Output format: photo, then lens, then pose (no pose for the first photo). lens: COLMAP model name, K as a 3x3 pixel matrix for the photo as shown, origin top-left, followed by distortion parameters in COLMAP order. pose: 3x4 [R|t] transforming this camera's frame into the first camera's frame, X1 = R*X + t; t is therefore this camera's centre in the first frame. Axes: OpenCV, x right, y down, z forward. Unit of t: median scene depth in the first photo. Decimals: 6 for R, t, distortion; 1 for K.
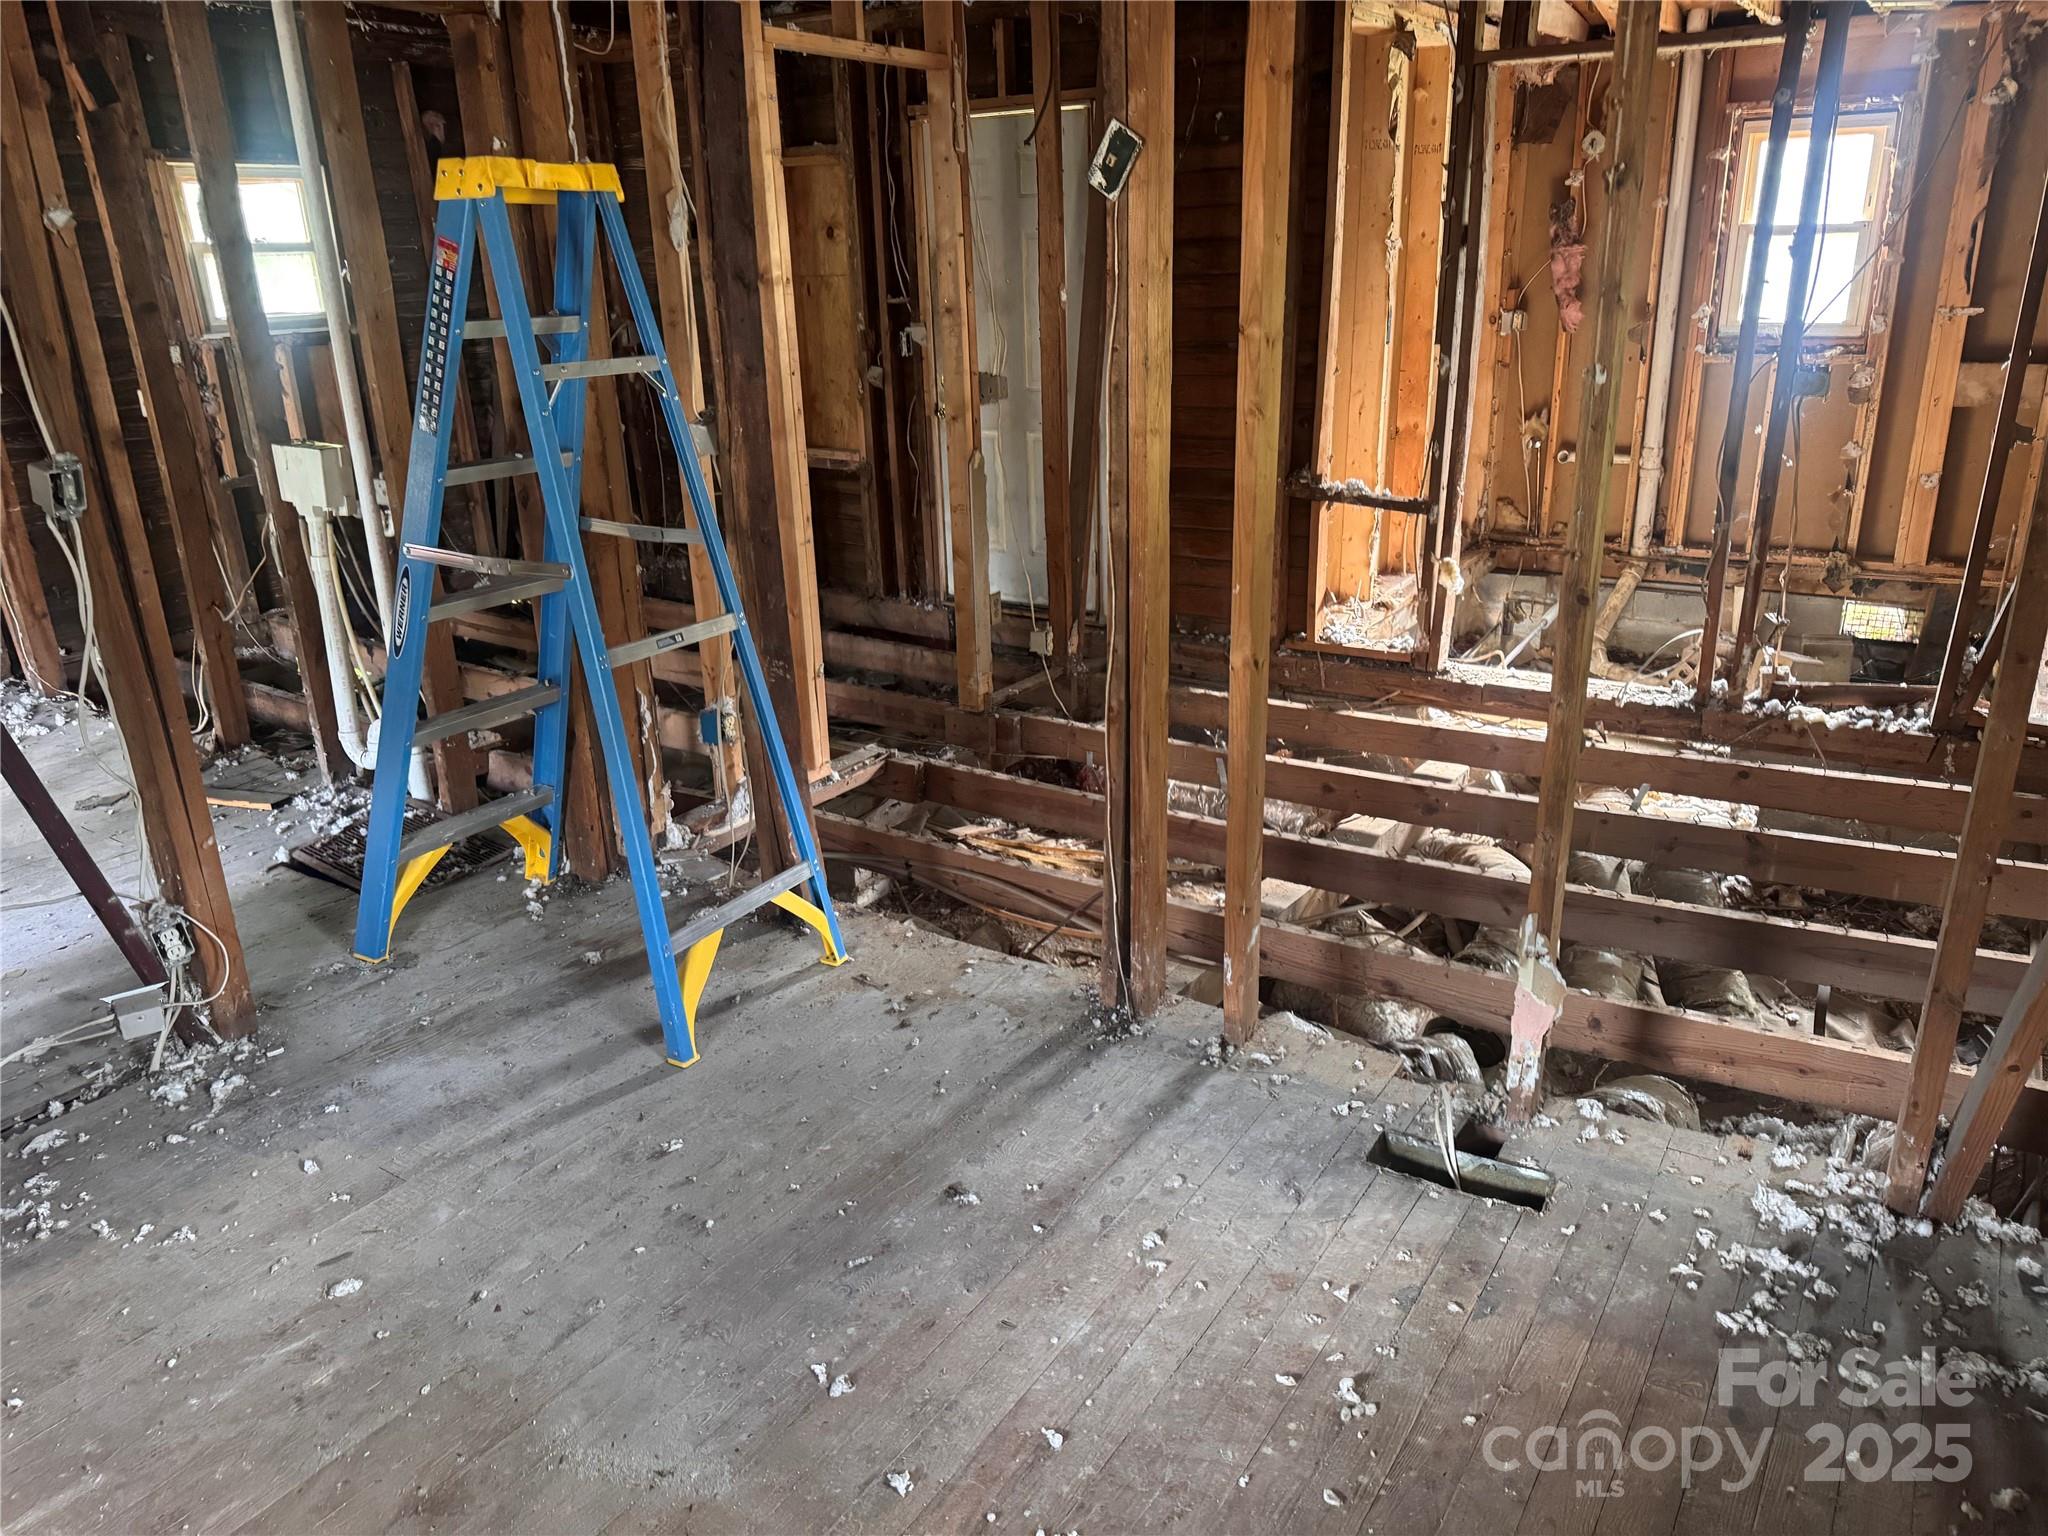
lens RADIAL K [[1422.0, 0, 1026.3], [0, 1422.0, 754.2], [0, 0, 1]] dist [0.093653, -0.134634]
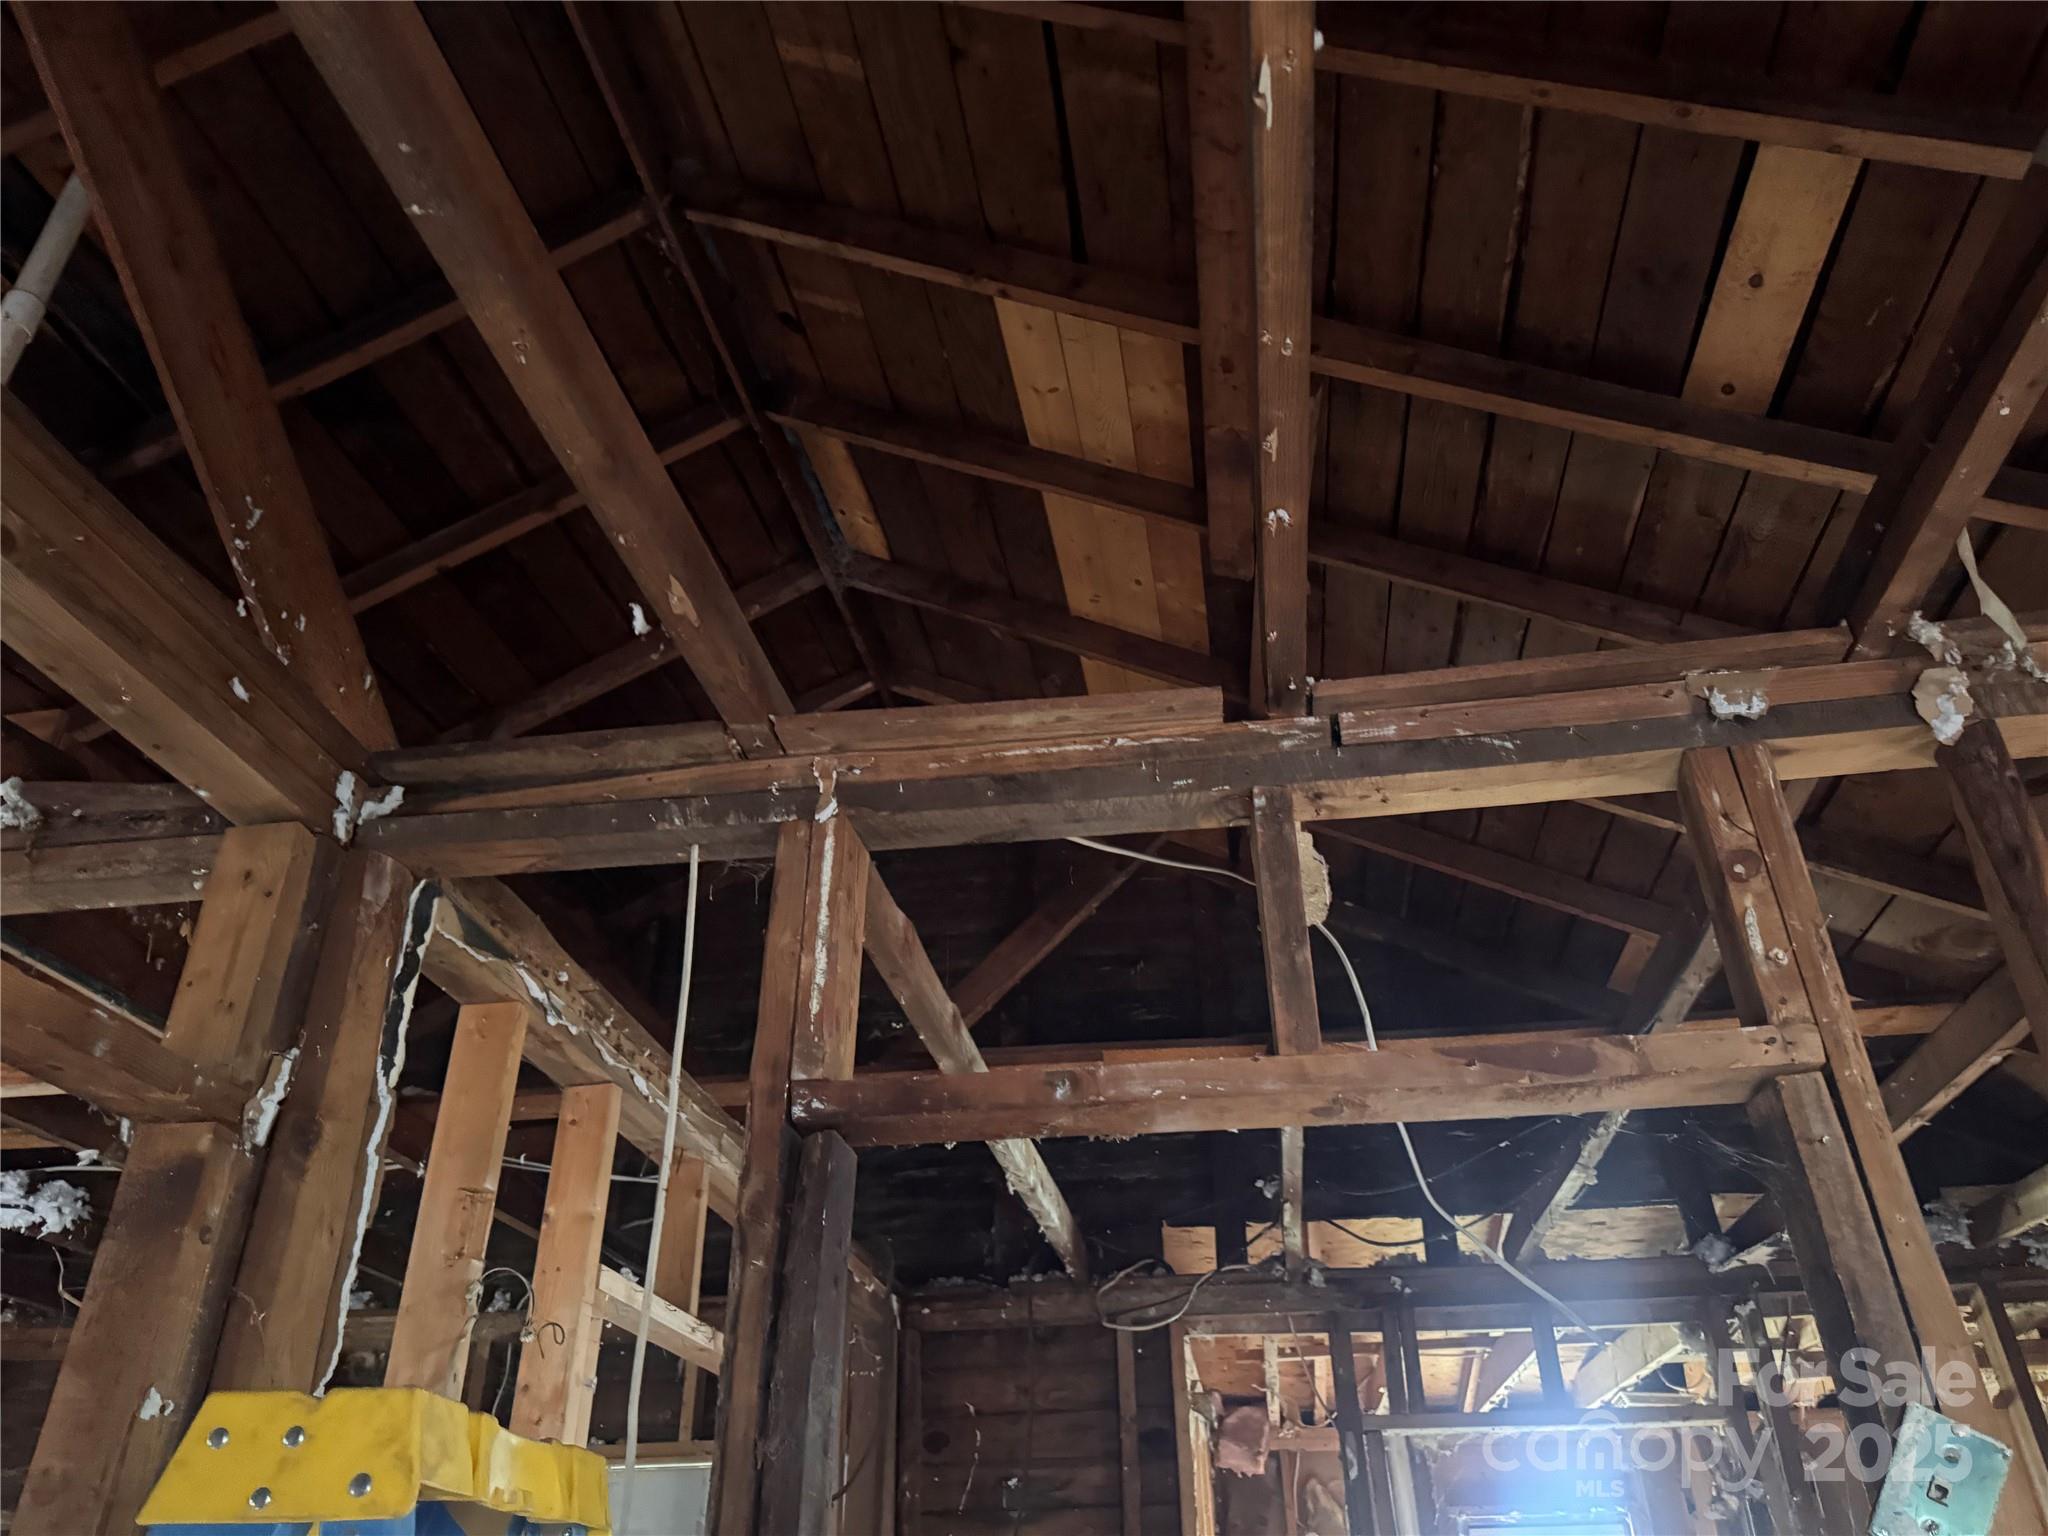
lens RADIAL K [[1449.0, 0, 1039.3], [0, 1449.0, 774.4], [0, 0, 1]] dist [-0.000056, -0.004926]
pose [[0.911664, 0.224231, 0.344368, -0.209654], [0.127378, 0.642536, -0.755594, -0.128818], [-0.390697, 0.732712, 0.557215, 0.356798]]
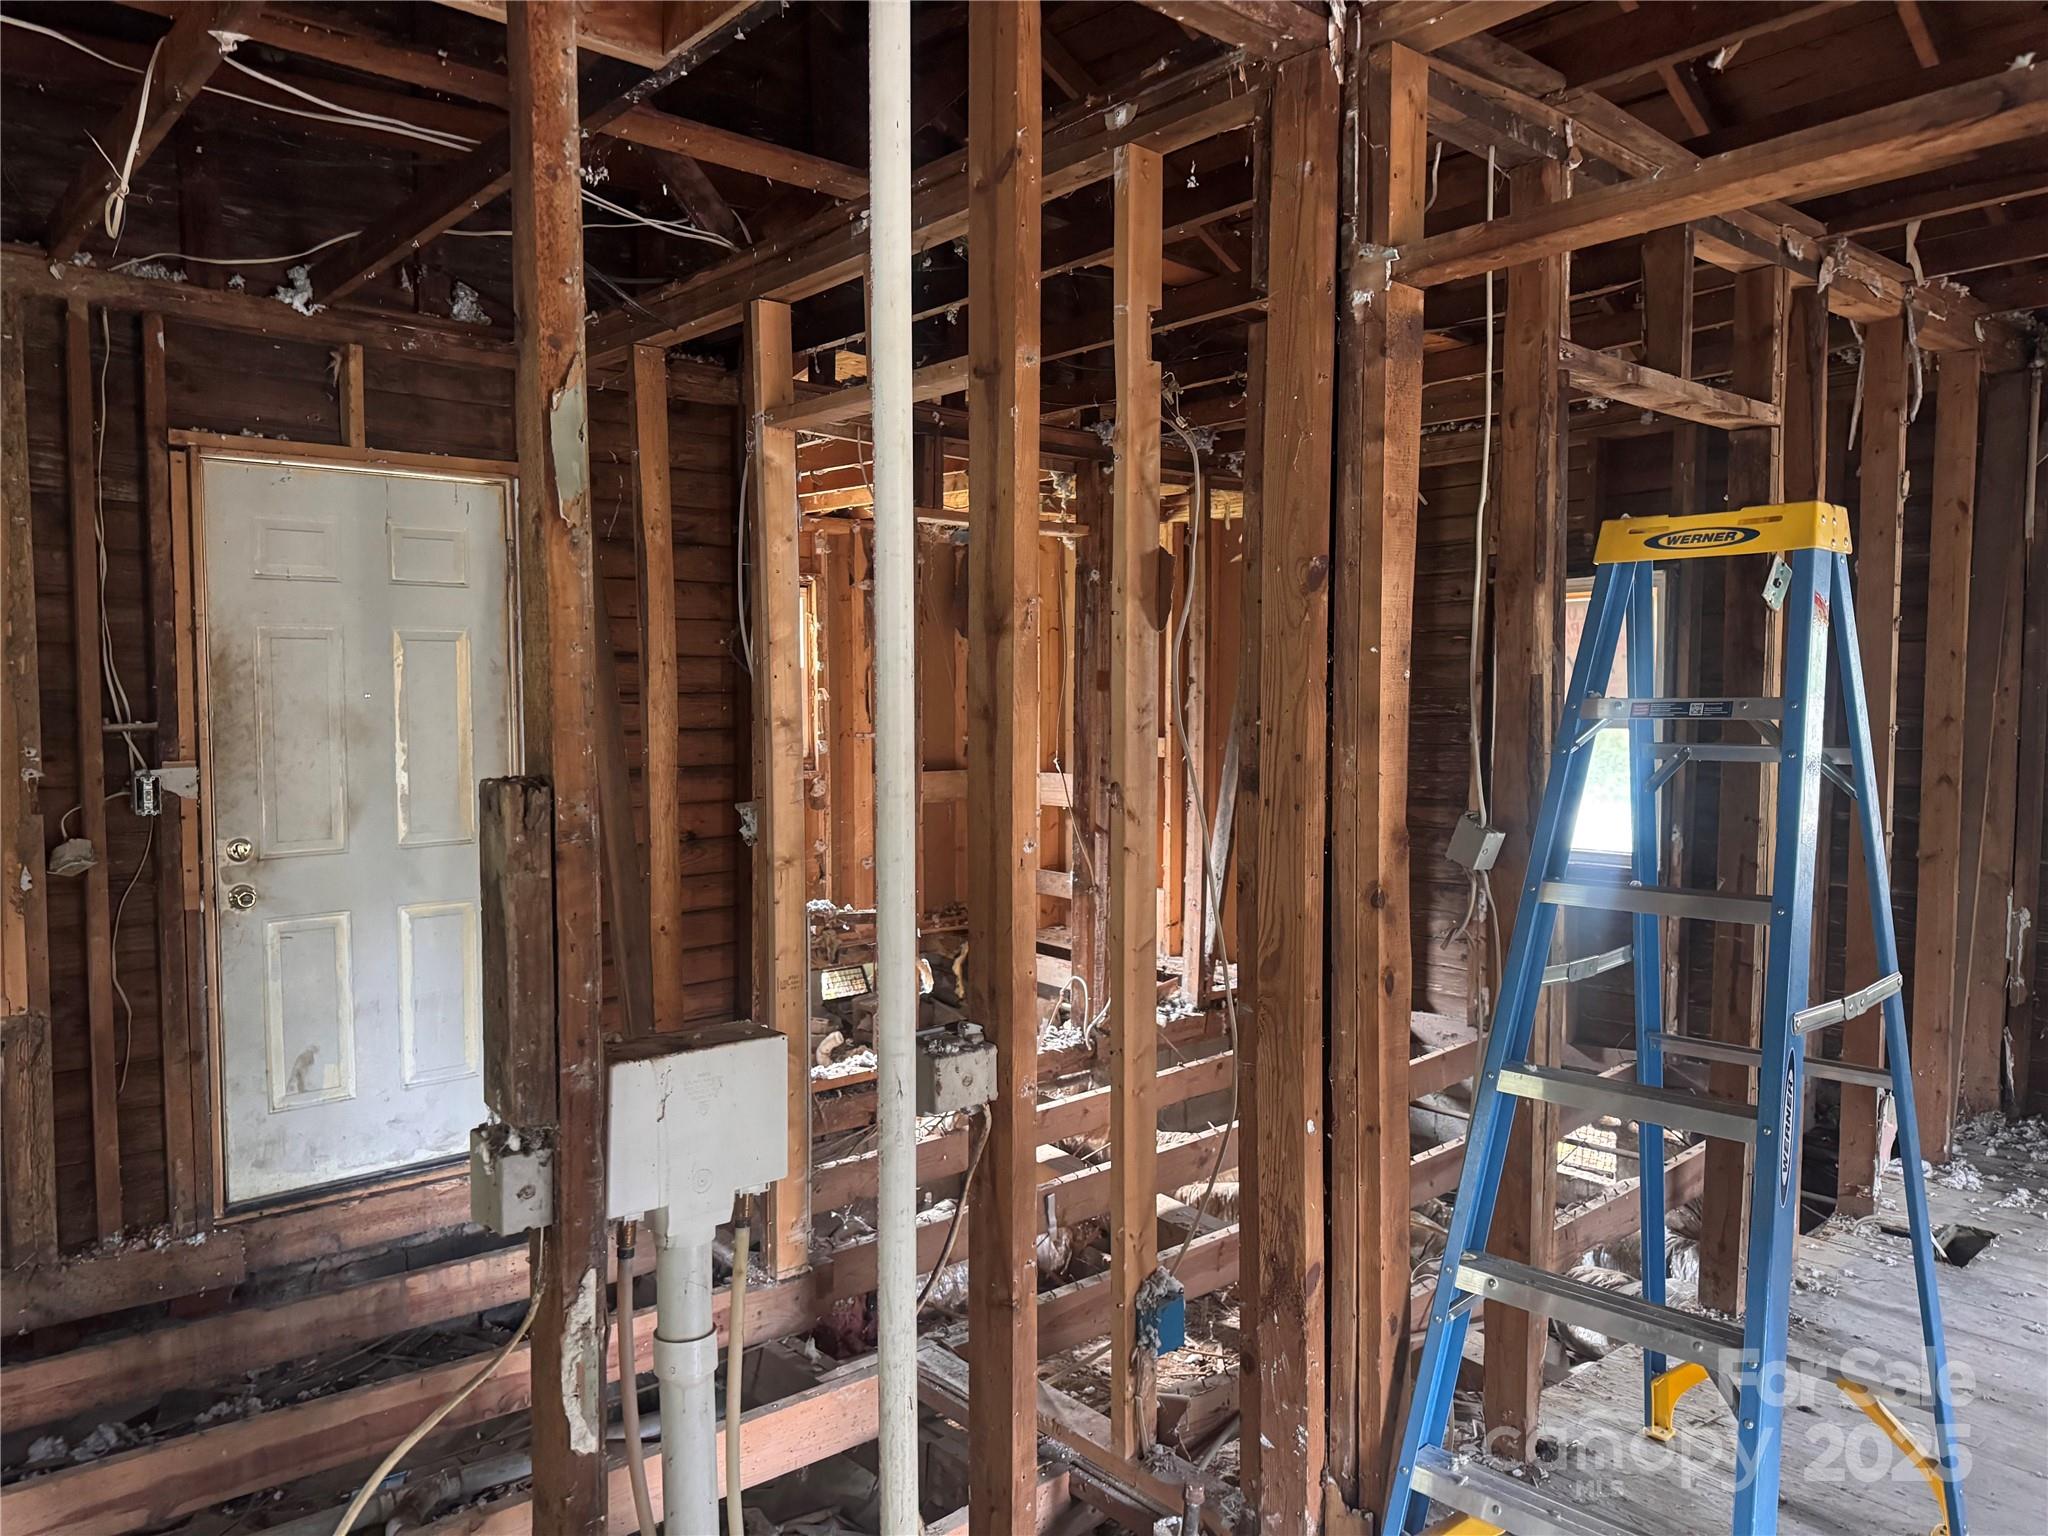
lens RADIAL K [[1430.6, 0, 1028.2], [0, 1430.6, 762.4], [0, 0, 1]] dist [0.055947, -0.085524]
pose [[0.284319, -0.026195, 0.958372, -0.712666], [0.310829, 0.948151, -0.066298, -0.197087], [-0.906944, 0.316740, 0.277719, 0.669558]]
